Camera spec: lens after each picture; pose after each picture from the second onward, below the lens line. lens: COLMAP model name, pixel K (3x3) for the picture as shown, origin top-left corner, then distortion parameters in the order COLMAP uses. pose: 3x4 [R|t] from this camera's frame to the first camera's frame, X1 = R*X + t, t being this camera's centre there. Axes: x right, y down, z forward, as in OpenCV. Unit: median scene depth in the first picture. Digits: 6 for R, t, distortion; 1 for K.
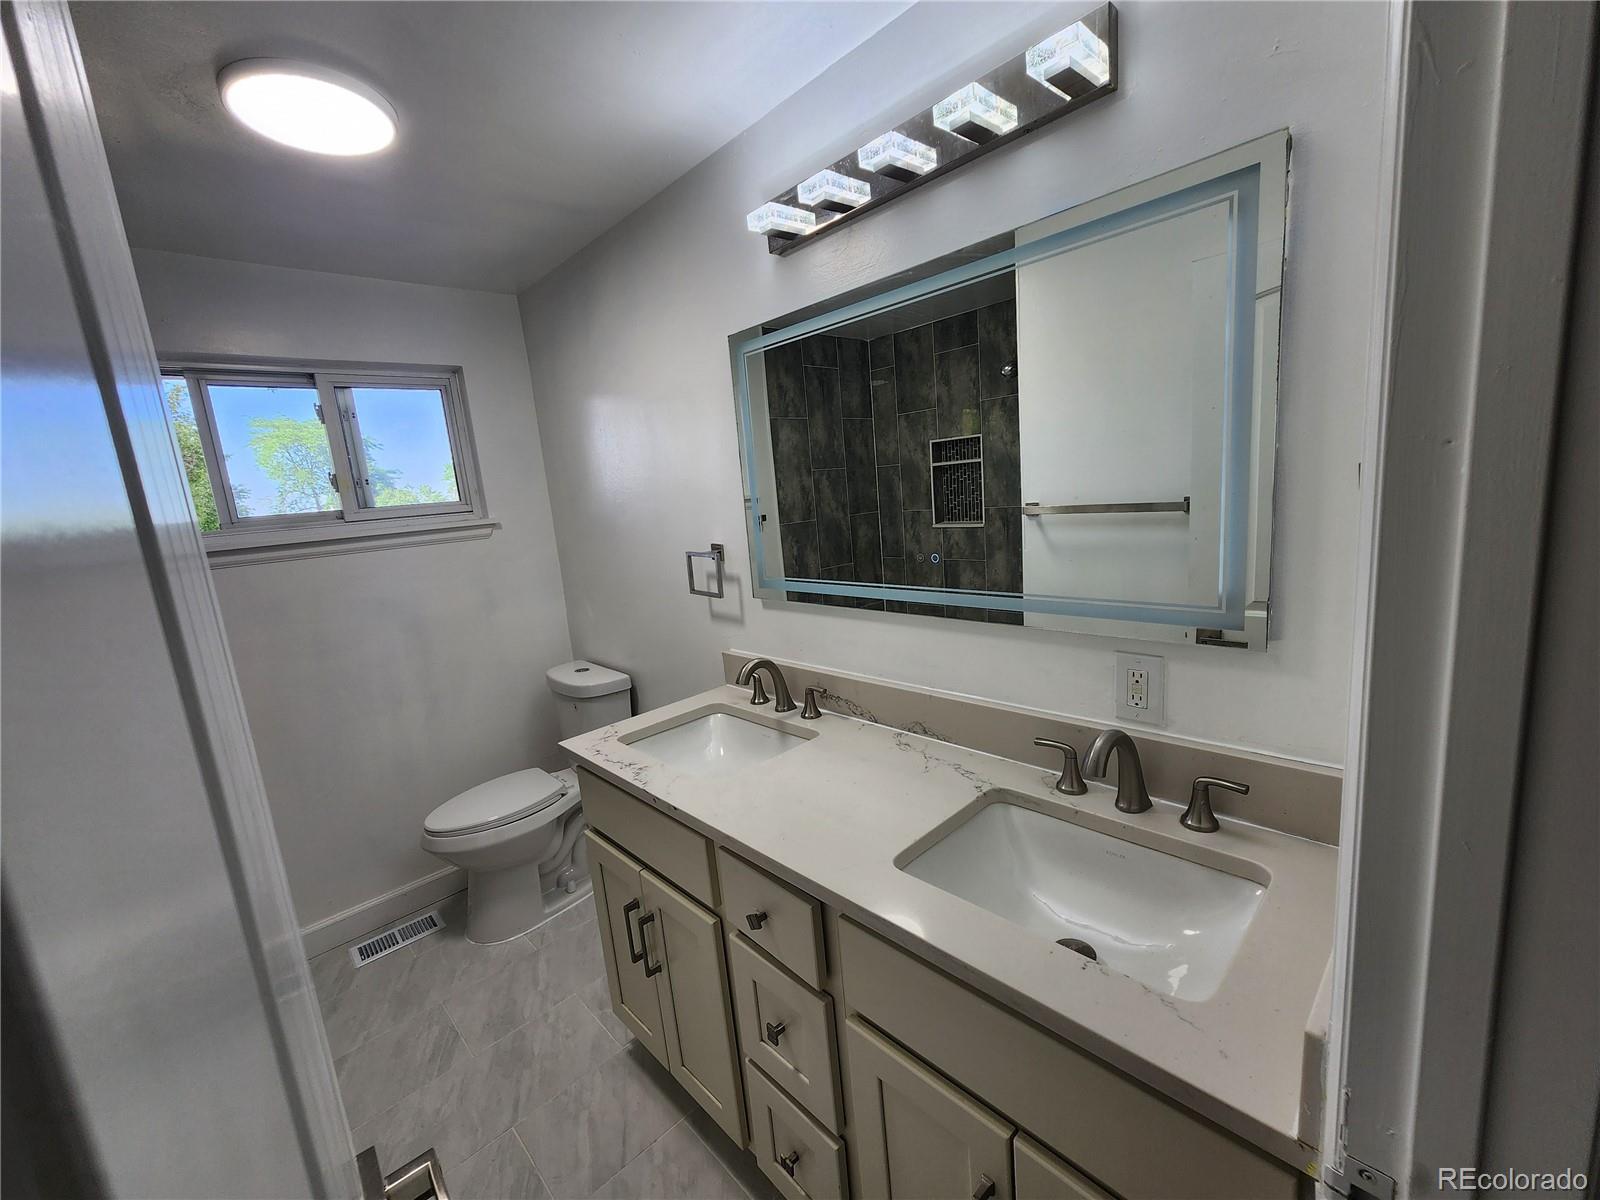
lens RADIAL K [[656.6, 0, 795.2], [0, 656.6, 599.8], [0, 0, 1]] dist [0.002676, -0.000406]
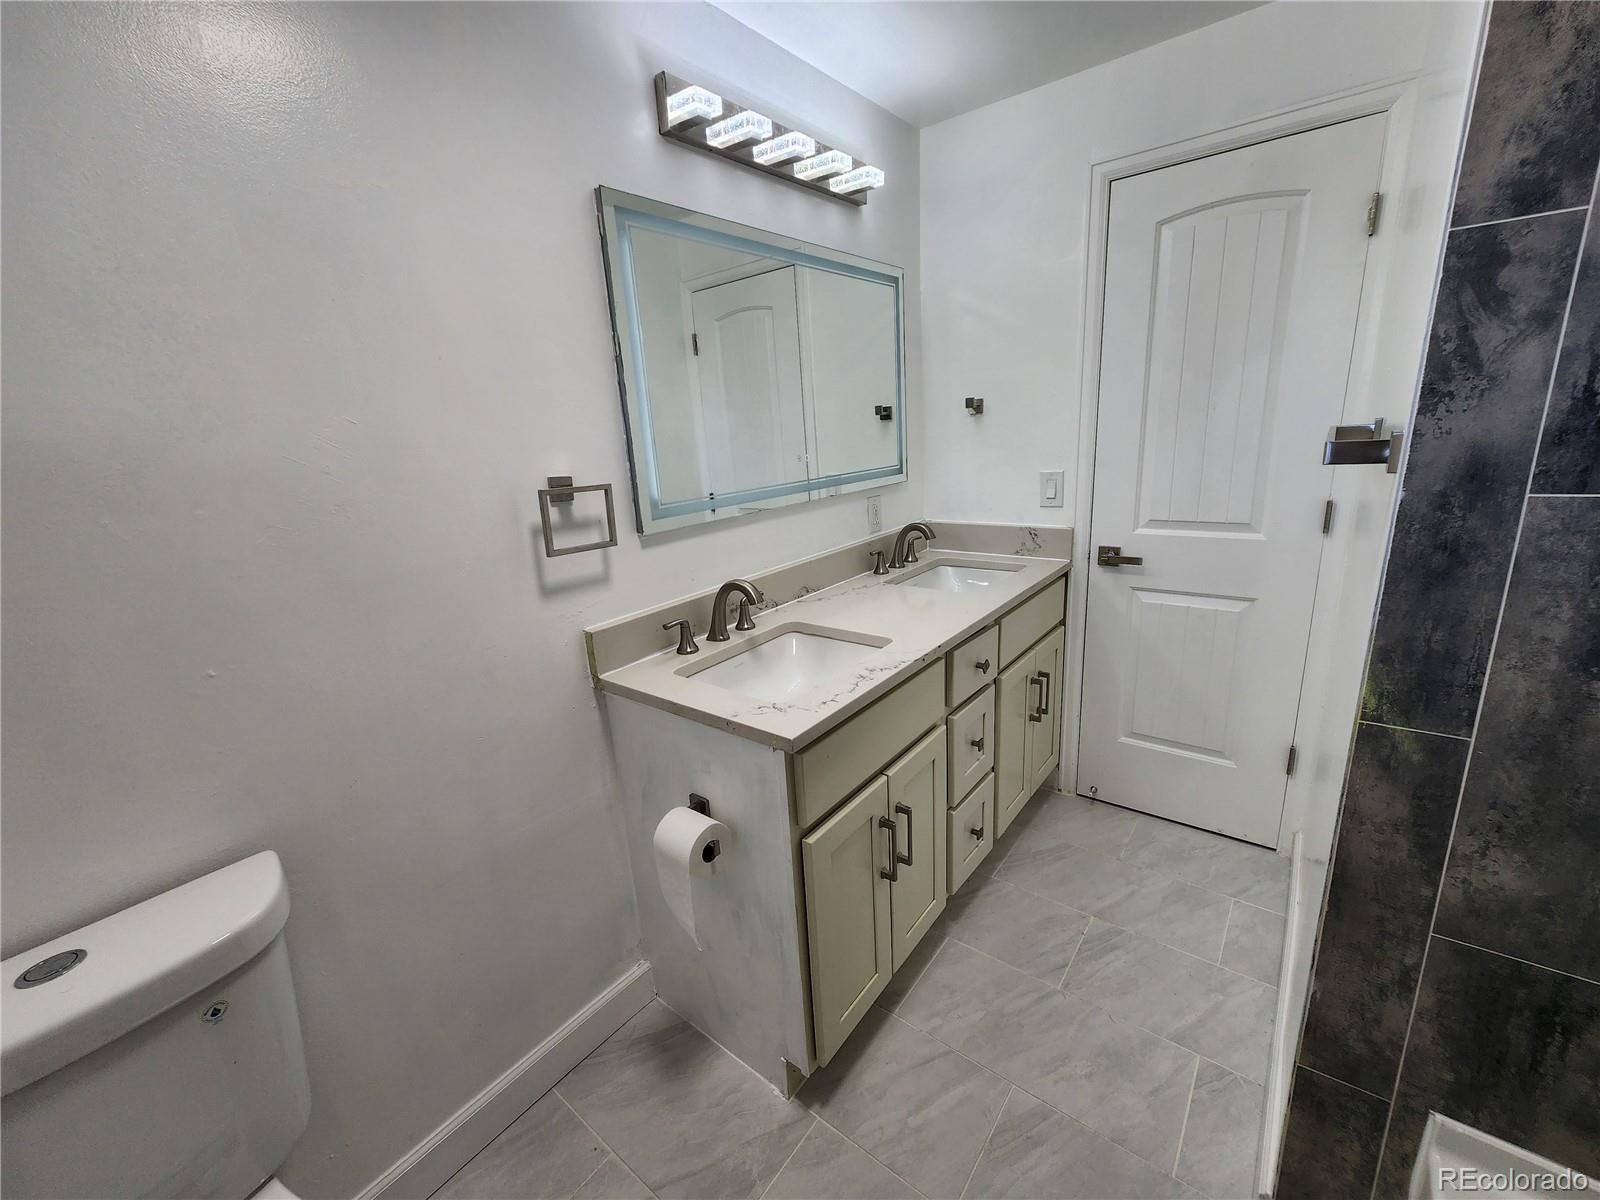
lens RADIAL K [[656.6, 0, 795.2], [0, 656.6, 599.8], [0, 0, 1]] dist [0.002676, -0.000406]
pose [[-0.134802, -0.161369, 0.977644, -1.104525], [0.249035, 0.949462, 0.191056, -0.045280], [-0.959067, 0.269223, -0.087803, 1.136991]]
